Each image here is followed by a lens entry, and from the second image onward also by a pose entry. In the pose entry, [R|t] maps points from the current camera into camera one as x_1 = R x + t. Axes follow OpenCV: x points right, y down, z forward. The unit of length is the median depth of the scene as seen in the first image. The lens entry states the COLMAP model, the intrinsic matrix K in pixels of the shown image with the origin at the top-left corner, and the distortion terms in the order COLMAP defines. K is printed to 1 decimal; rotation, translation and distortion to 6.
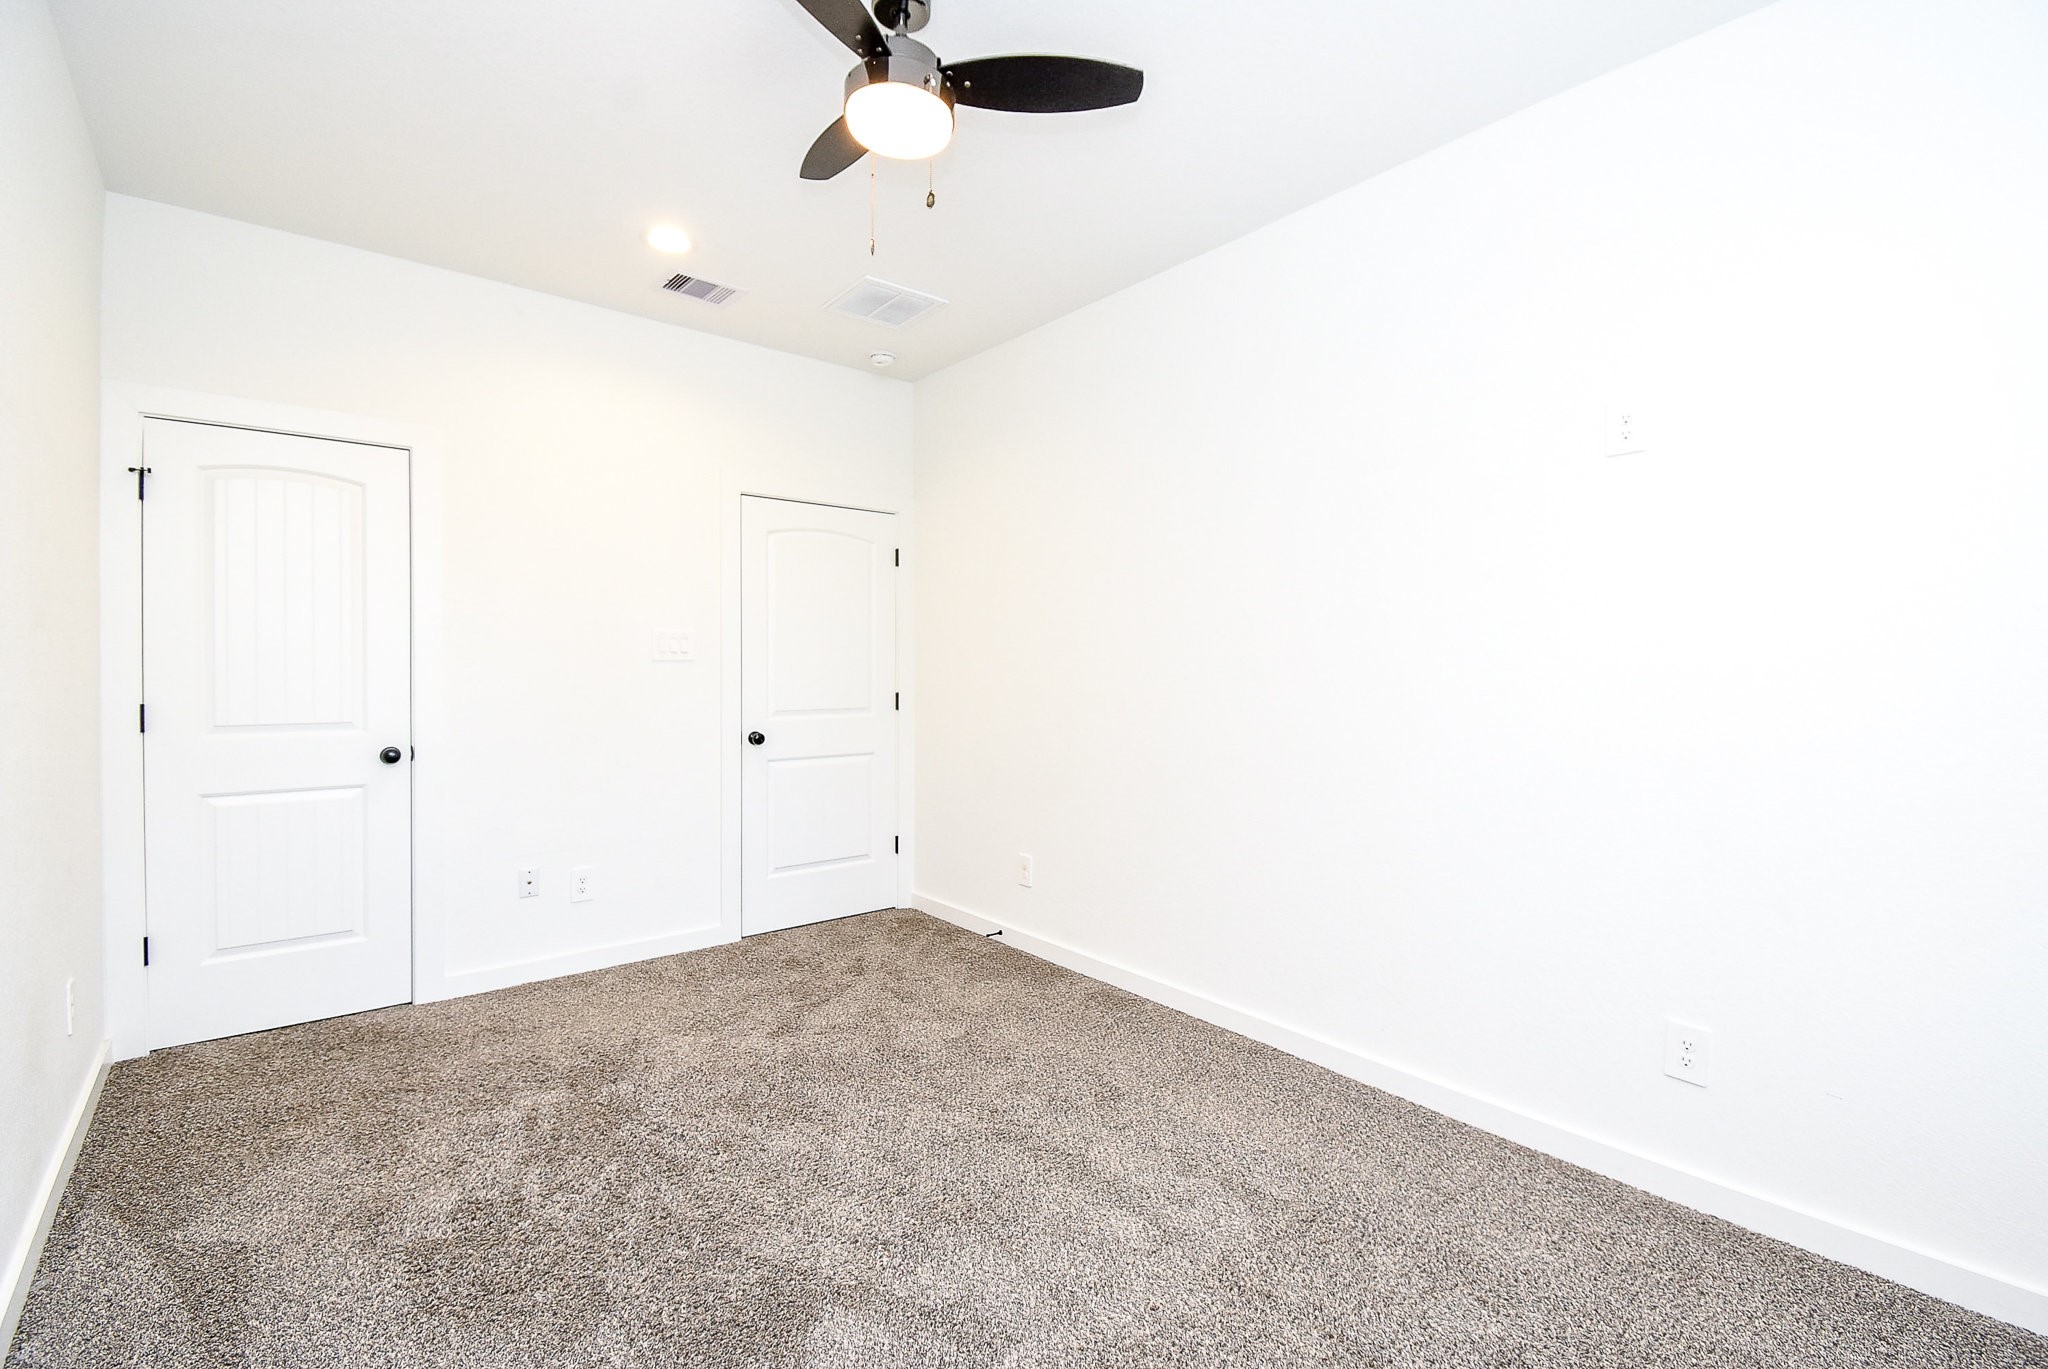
lens RADIAL K [[902.7, 0, 1024.3], [0, 902.7, 674.6], [0, 0, 1]] dist [0.018981, -0.012456]
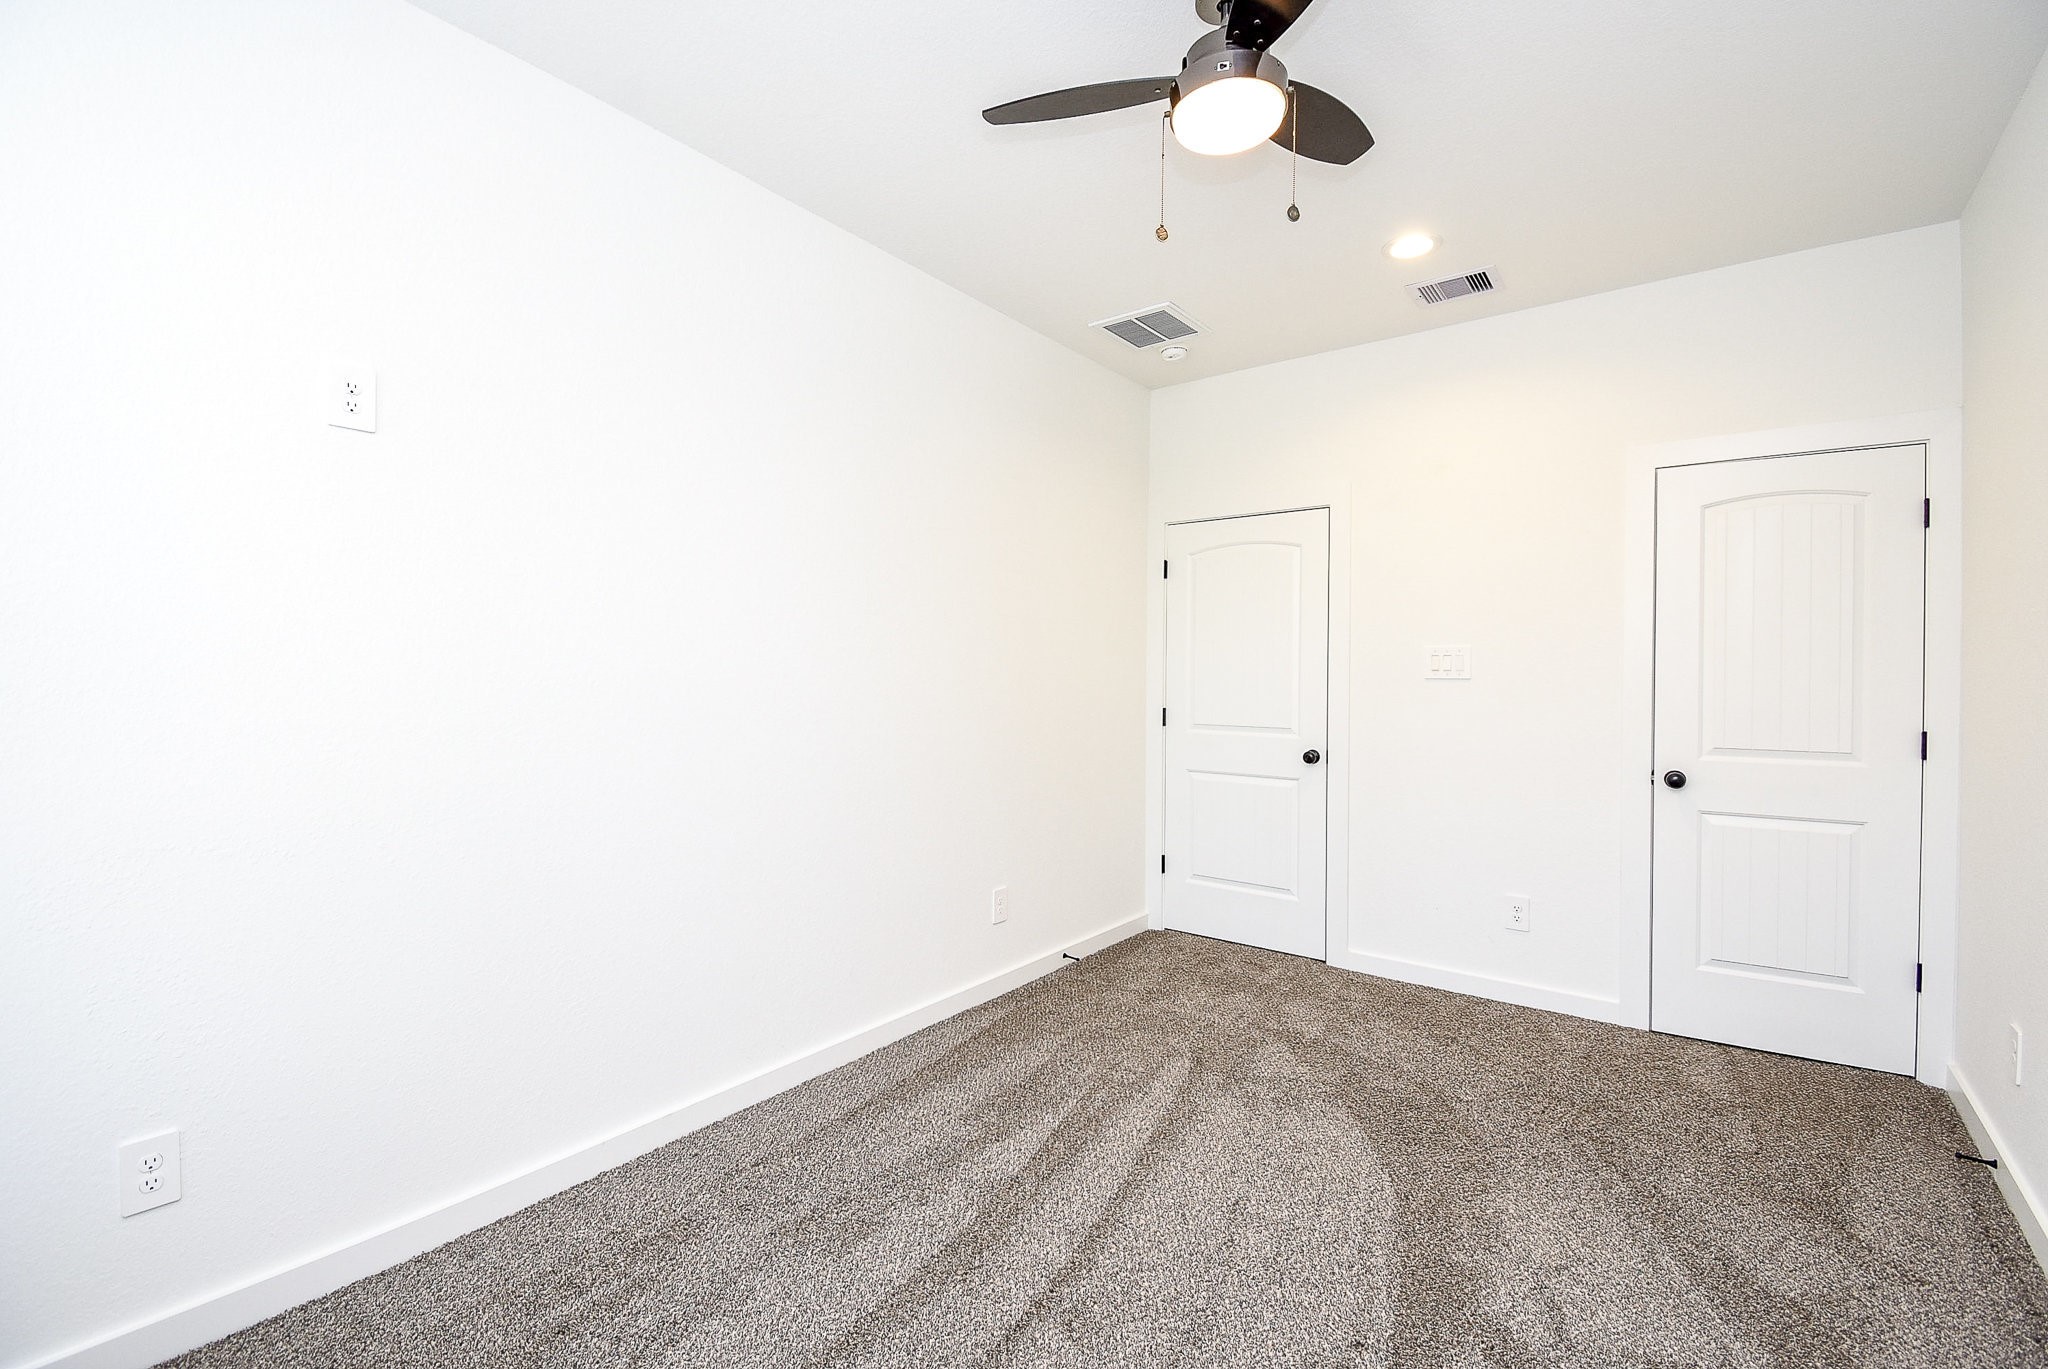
lens RADIAL K [[891.3, 0, 1002.0], [0, 891.3, 684.4], [0, 0, 1]] dist [0.001178, 0.000146]
pose [[0.200252, 0.002077, -0.979742, 0.411921], [-0.017220, 0.999851, -0.001400, -0.000802], [0.979593, 0.017151, 0.200258, 0.338230]]
